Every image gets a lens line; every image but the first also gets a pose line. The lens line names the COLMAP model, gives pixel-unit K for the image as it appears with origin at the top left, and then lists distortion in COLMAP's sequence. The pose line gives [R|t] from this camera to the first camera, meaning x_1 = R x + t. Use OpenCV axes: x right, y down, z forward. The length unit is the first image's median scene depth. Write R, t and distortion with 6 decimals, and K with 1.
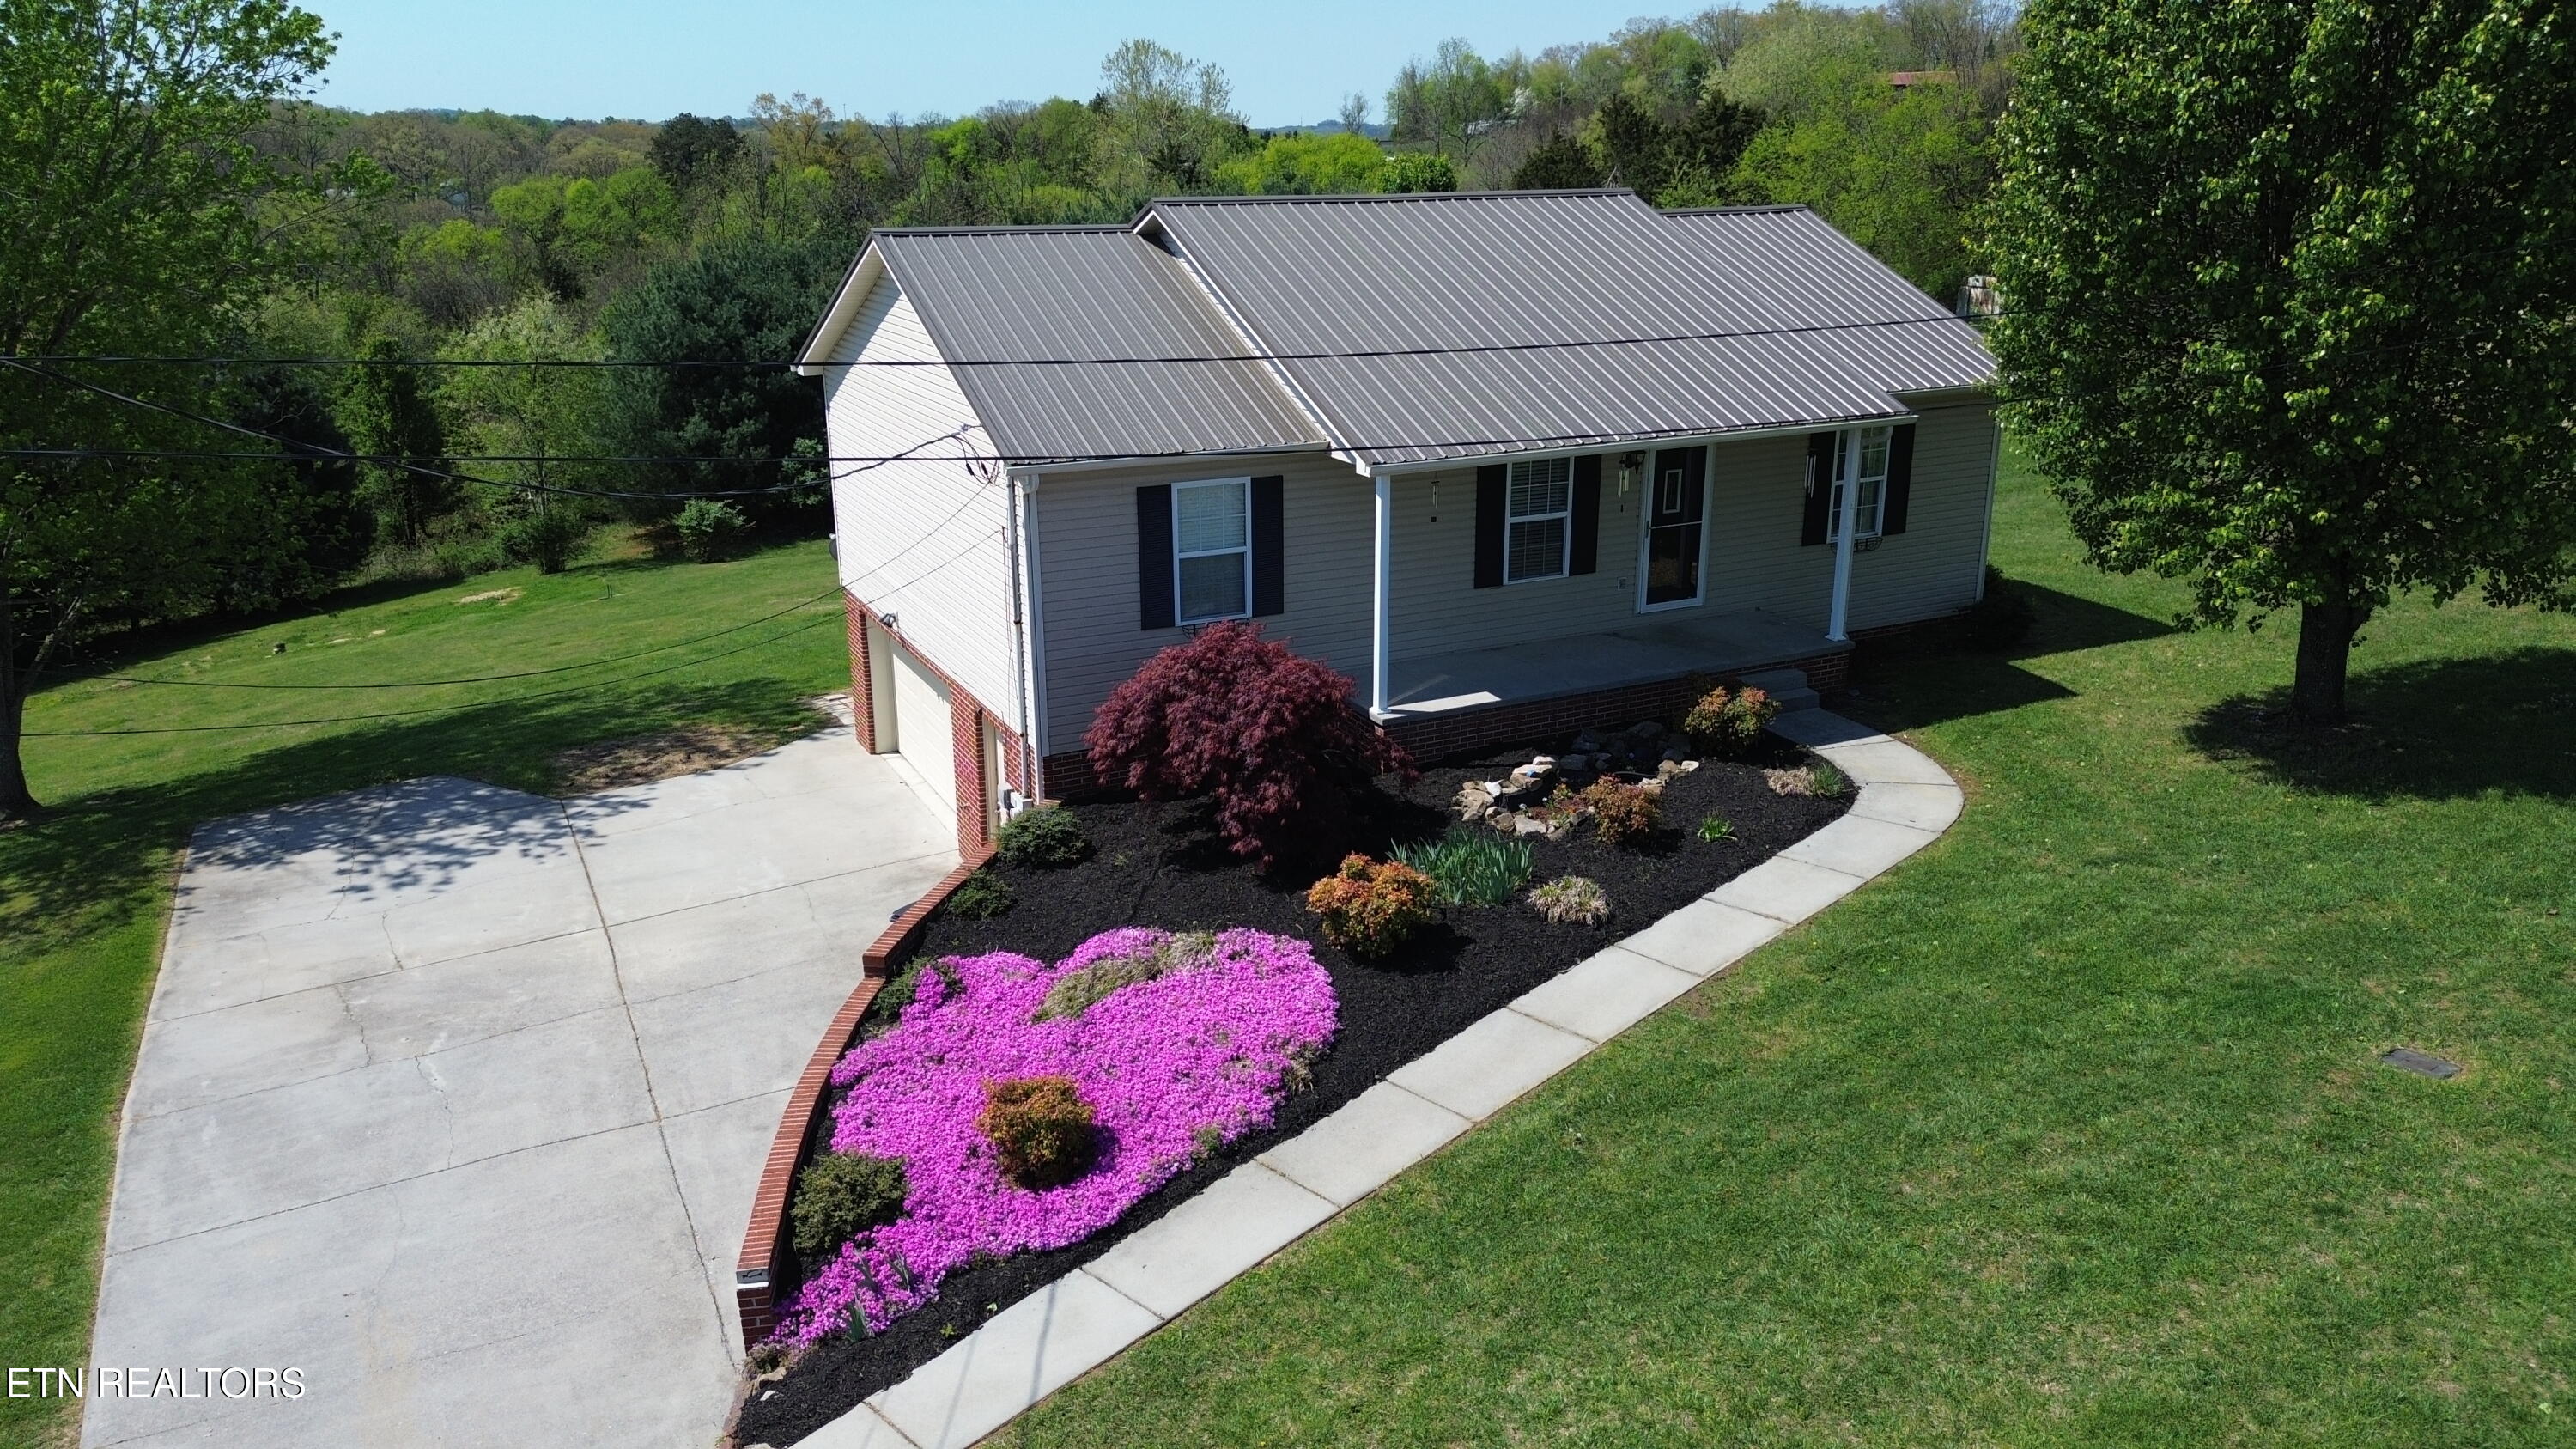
lens RADIAL K [[1835.6, 0, 1287.6], [0, 1835.6, 721.2], [0, 0, 1]] dist [0.051698, -0.038443]
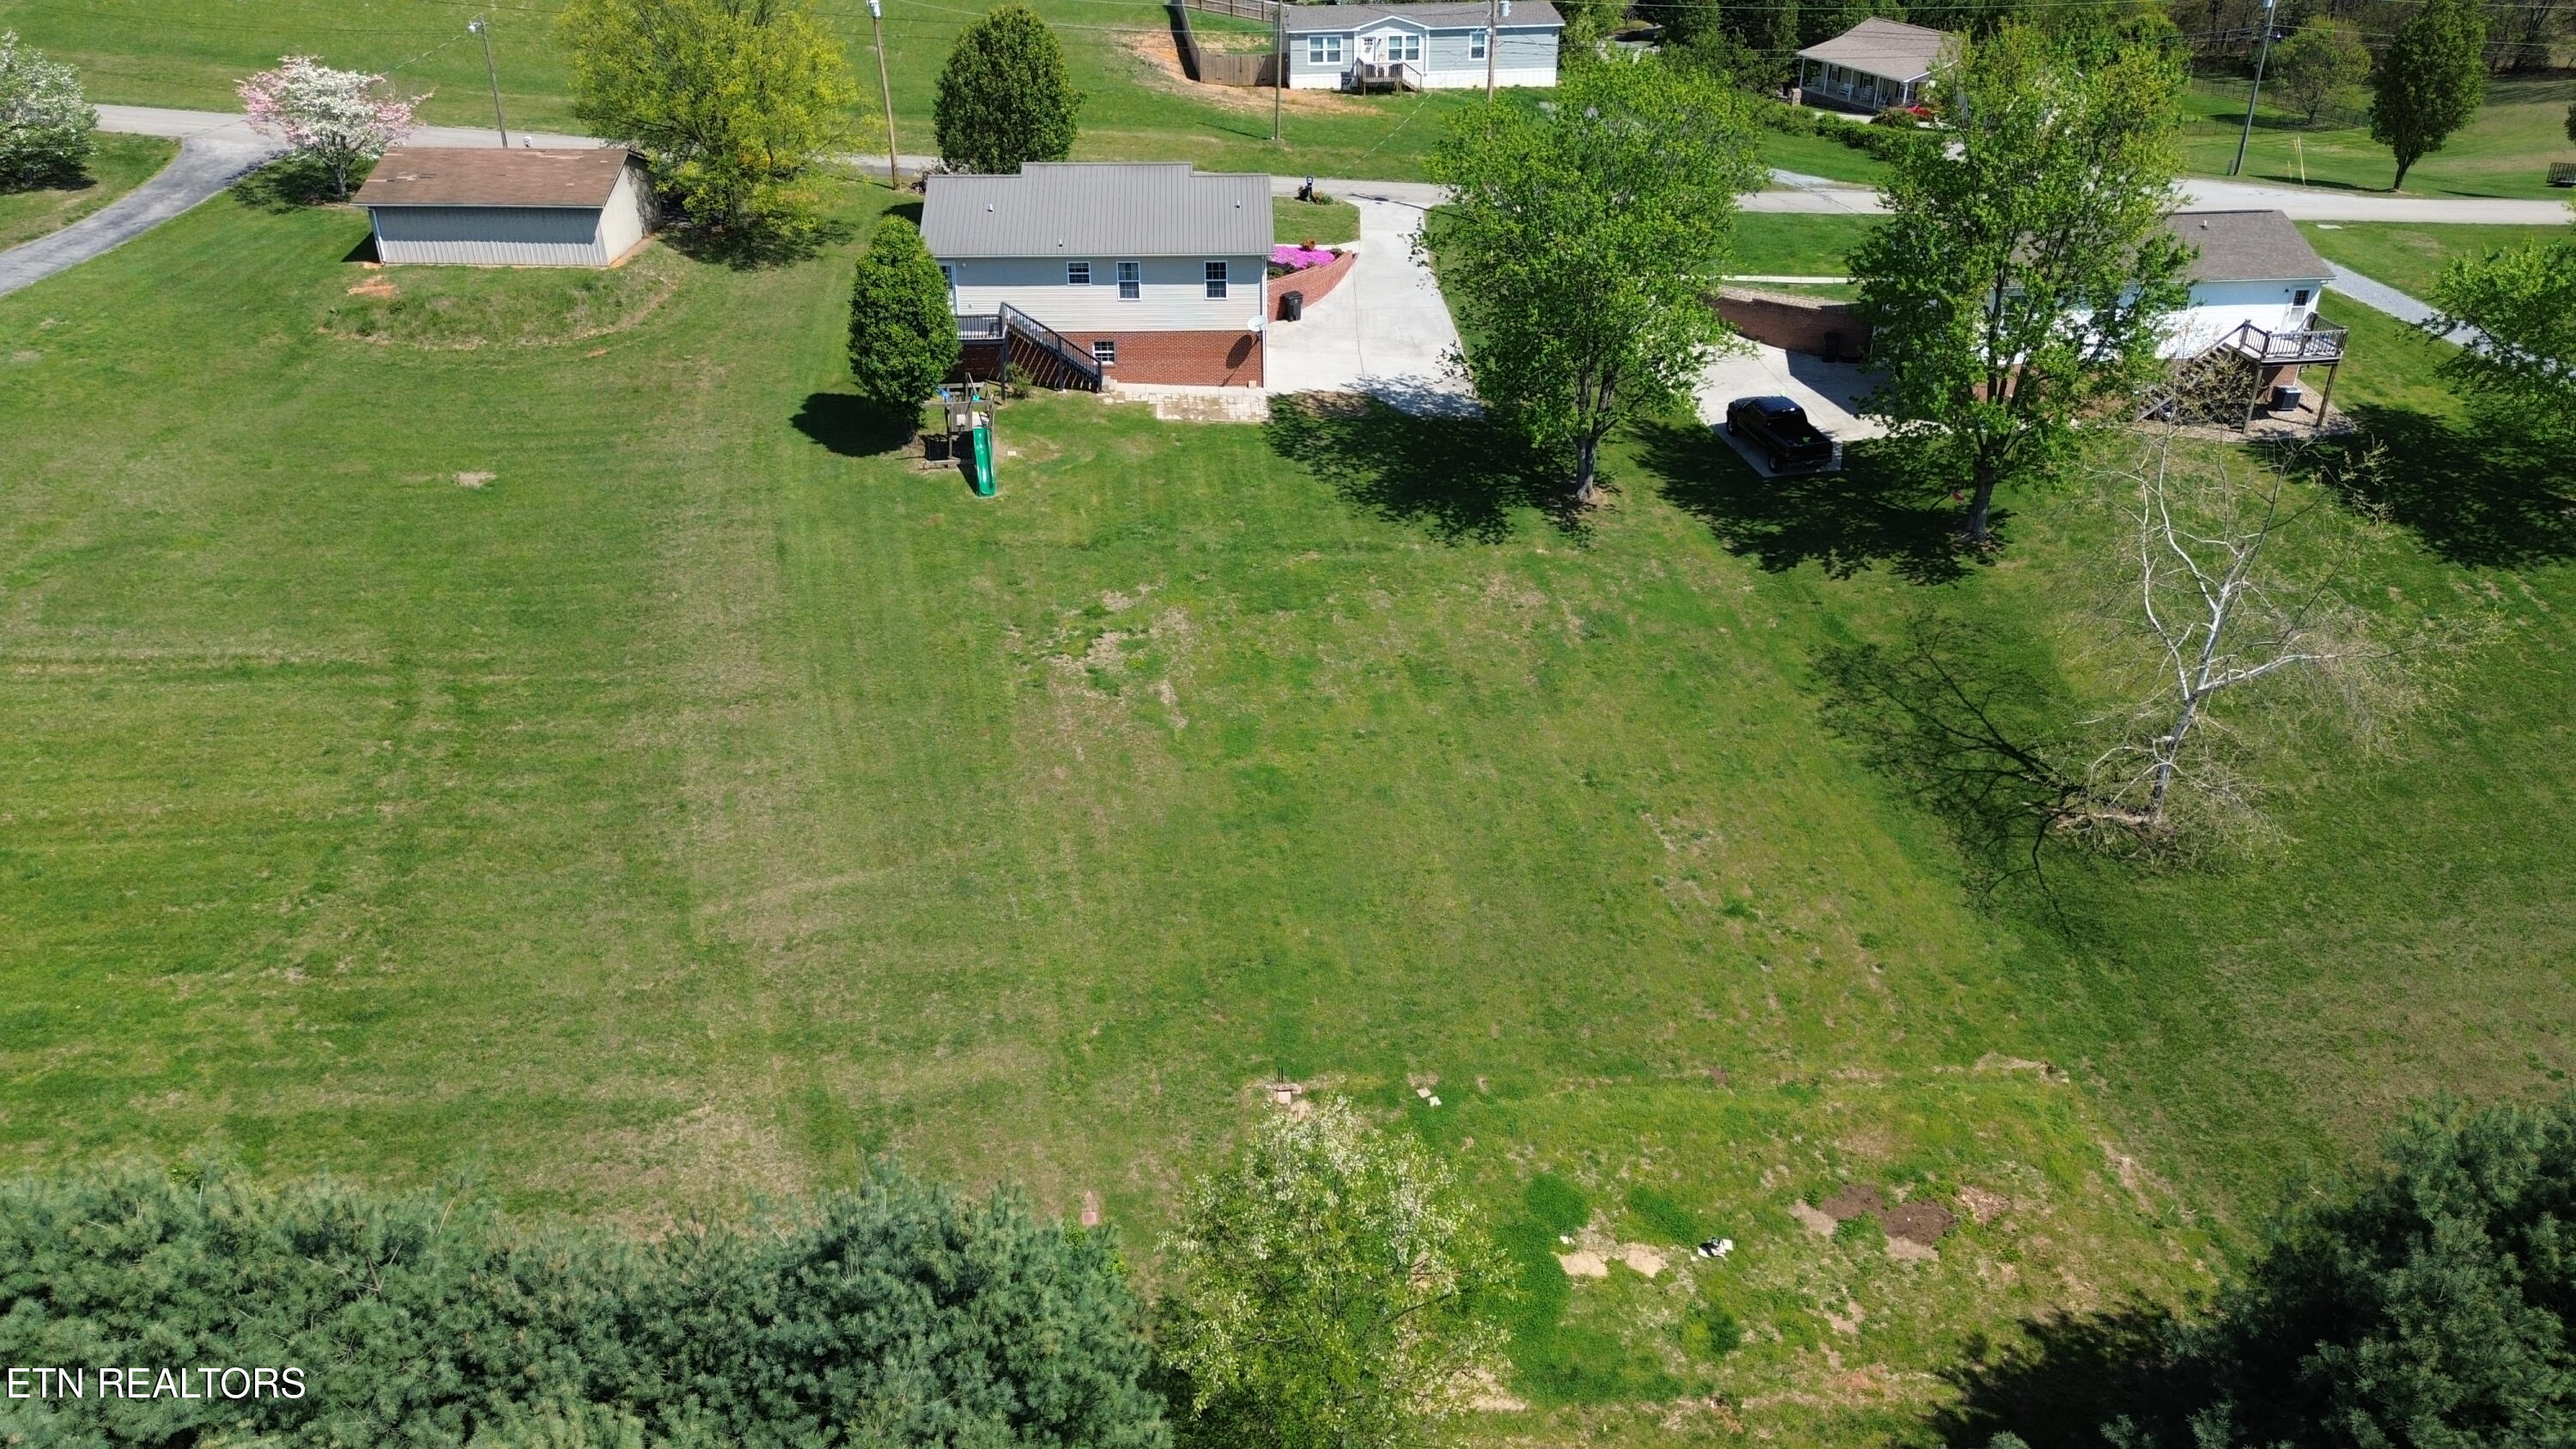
lens RADIAL K [[1835.6, 0, 1285.8], [0, 1835.6, 716.8], [0, 0, 1]] dist [0.051698, -0.038443]
pose [[-0.910191, -0.192257, 0.366865, -1.842001], [0.125673, 0.715796, 0.686908, -2.050074], [-0.394664, 0.671322, -0.627349, 4.121226]]
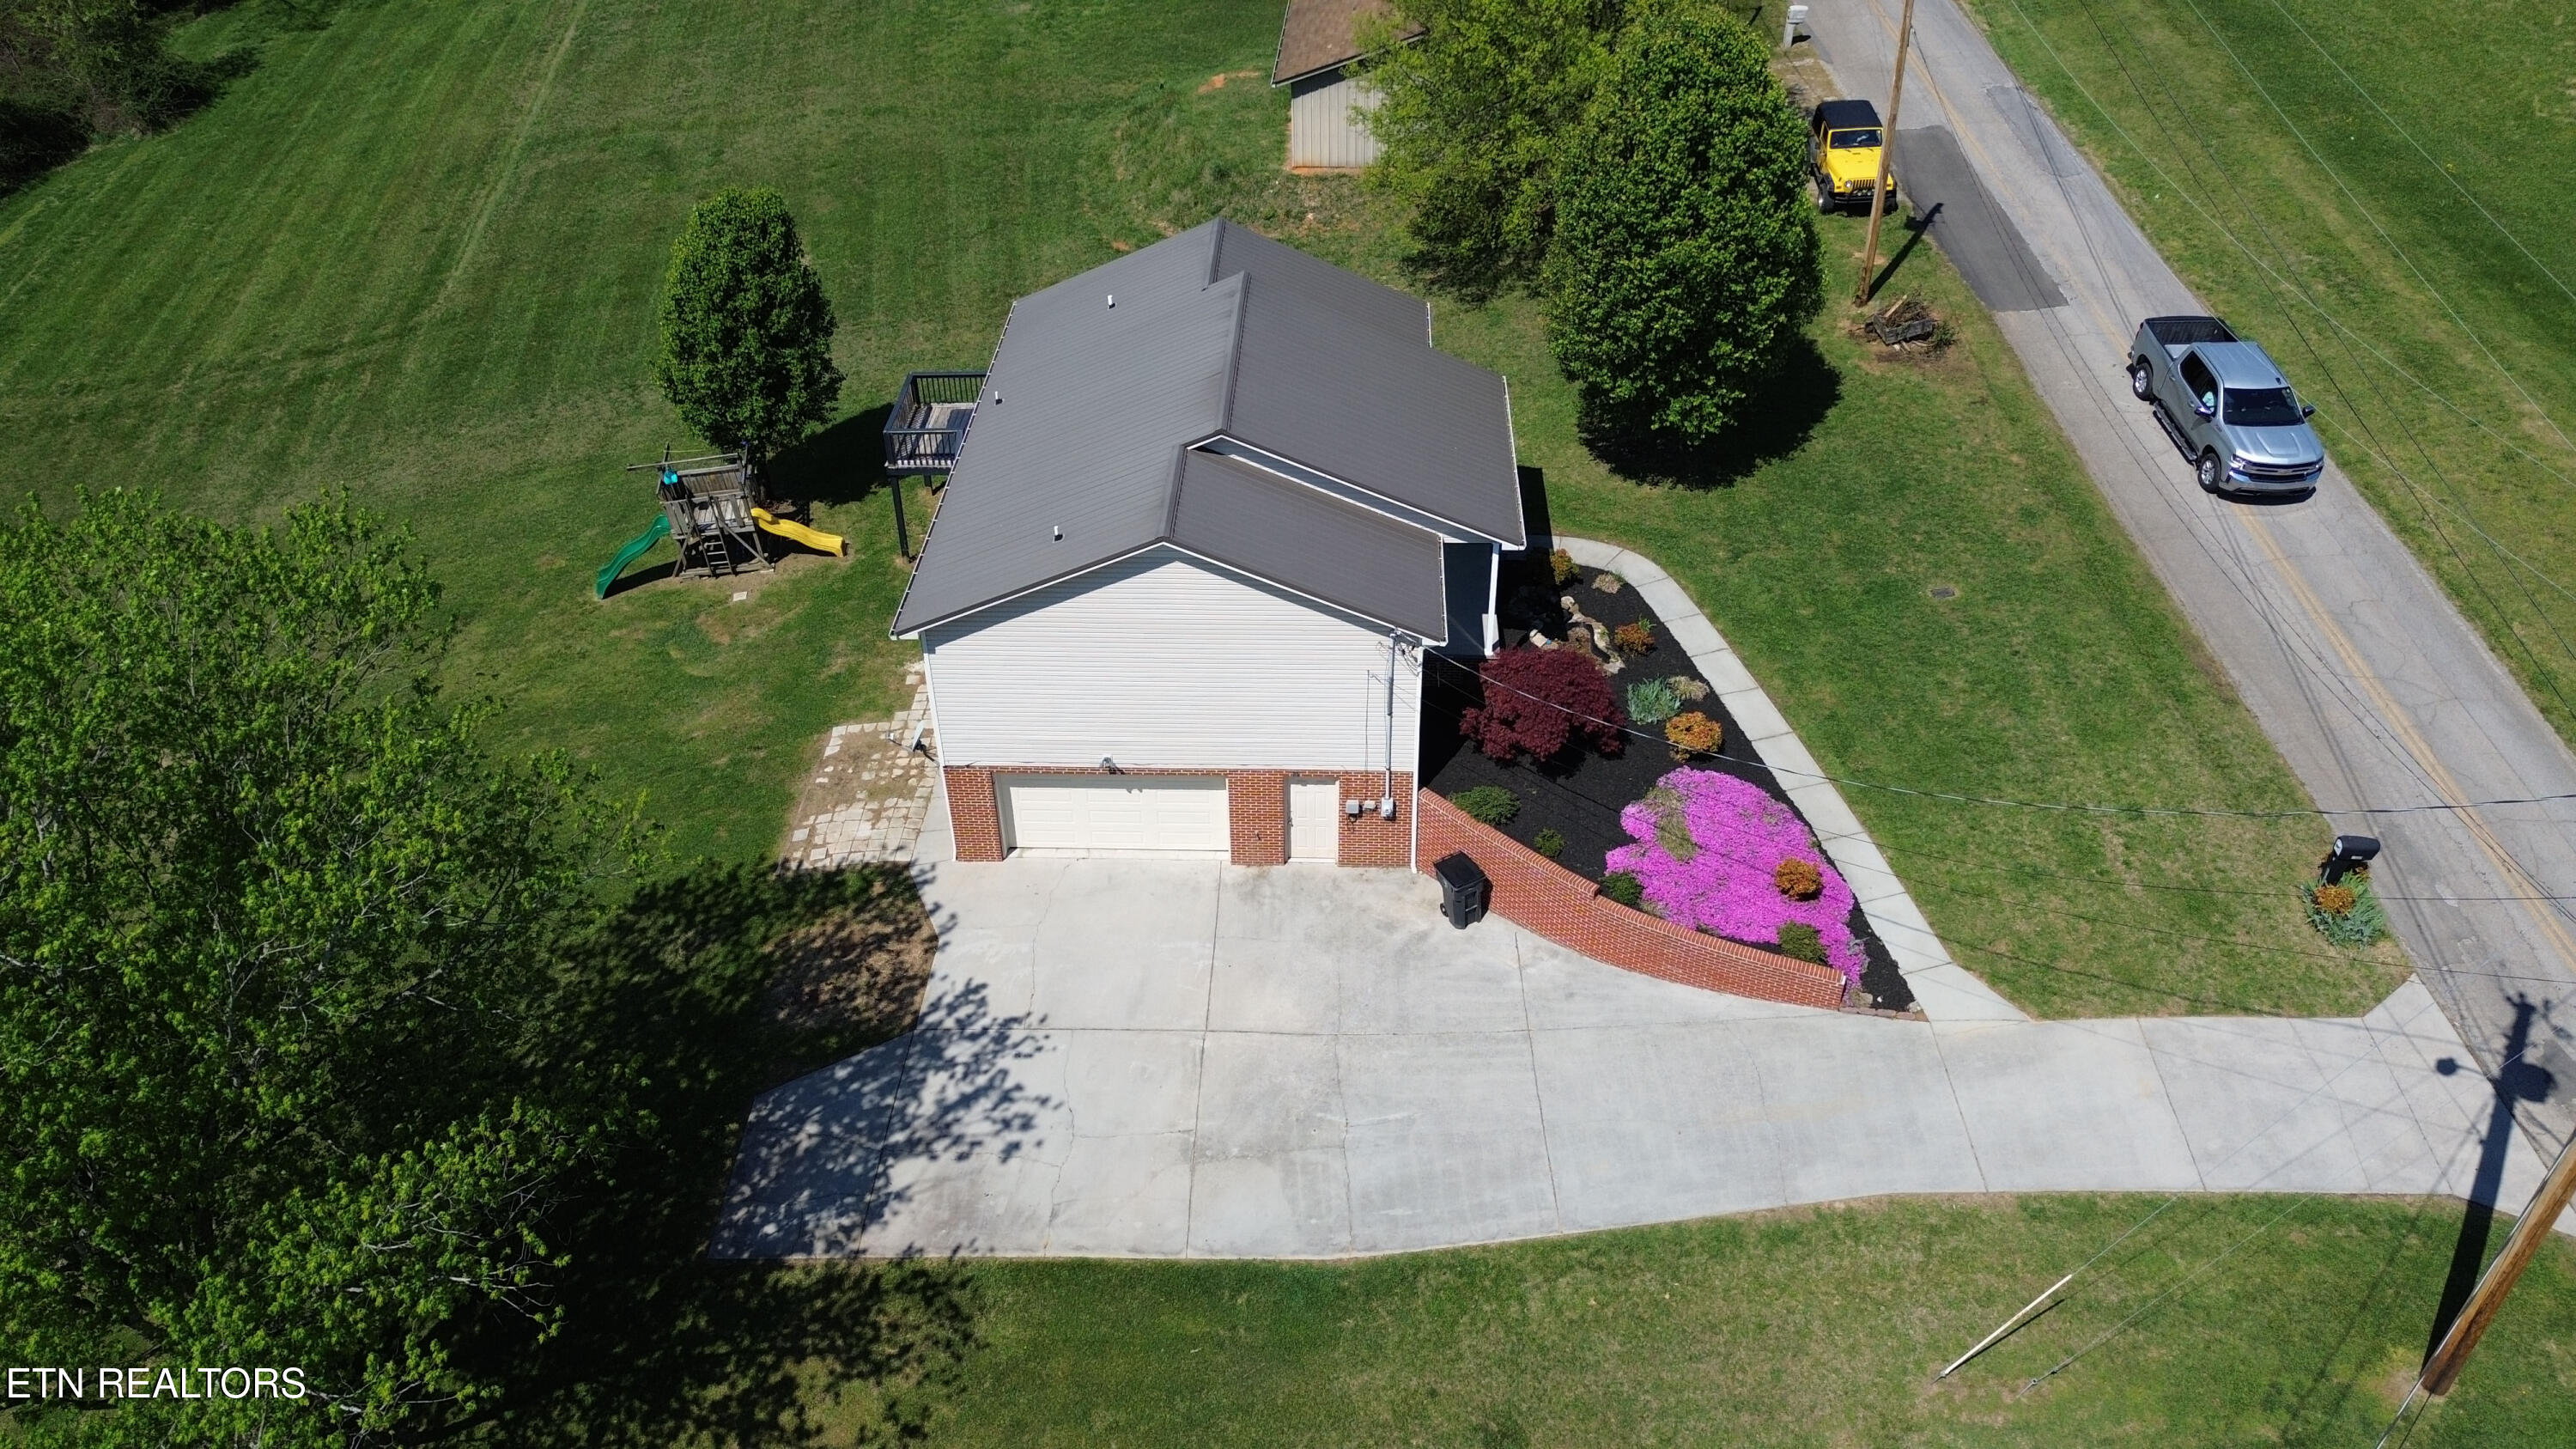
lens RADIAL K [[1835.6, 0, 1285.8], [0, 1835.6, 707.3], [0, 0, 1]] dist [0.051698, -0.038443]
pose [[0.475944, -0.521896, 0.707885, -1.334817], [0.271609, 0.852774, 0.446101, -0.807405], [-0.836484, -0.020051, 0.547624, 0.144280]]
